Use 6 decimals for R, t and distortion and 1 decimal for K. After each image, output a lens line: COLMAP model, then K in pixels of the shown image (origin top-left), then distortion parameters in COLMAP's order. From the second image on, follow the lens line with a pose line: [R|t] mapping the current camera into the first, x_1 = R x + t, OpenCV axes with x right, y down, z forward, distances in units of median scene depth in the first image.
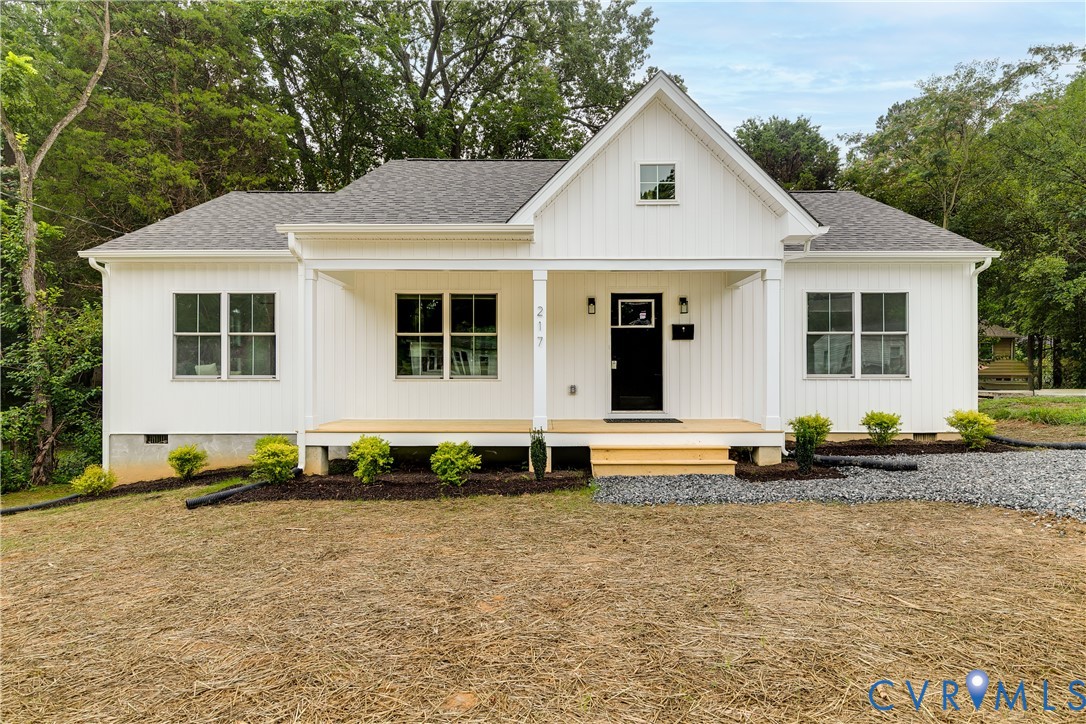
lens RADIAL K [[614.9, 0, 543.0], [0, 614.9, 344.5], [0, 0, 1]] dist [0.001800, 0.000945]
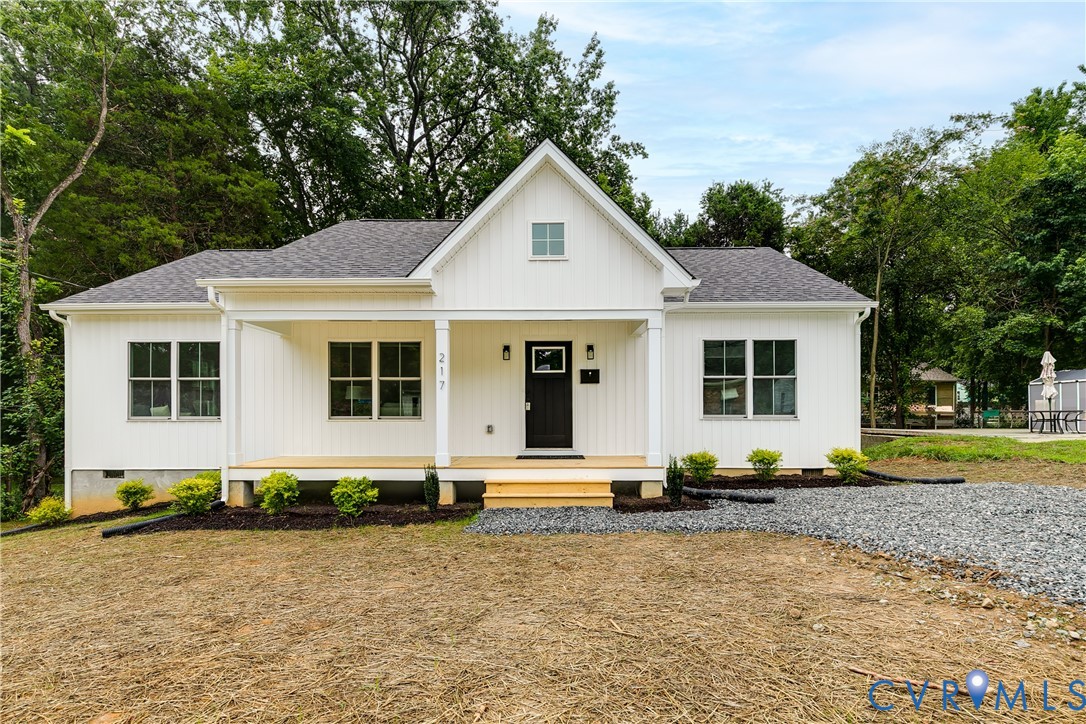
lens RADIAL K [[556.8, 0, 543.1], [0, 556.8, 389.0], [0, 0, 1]] dist [0.002285, -0.000761]
pose [[0.999947, -0.001594, -0.010204, 0.153521], [0.001611, 0.999997, 0.001666, 0.000340], [0.010202, -0.001682, 0.999947, 0.007404]]
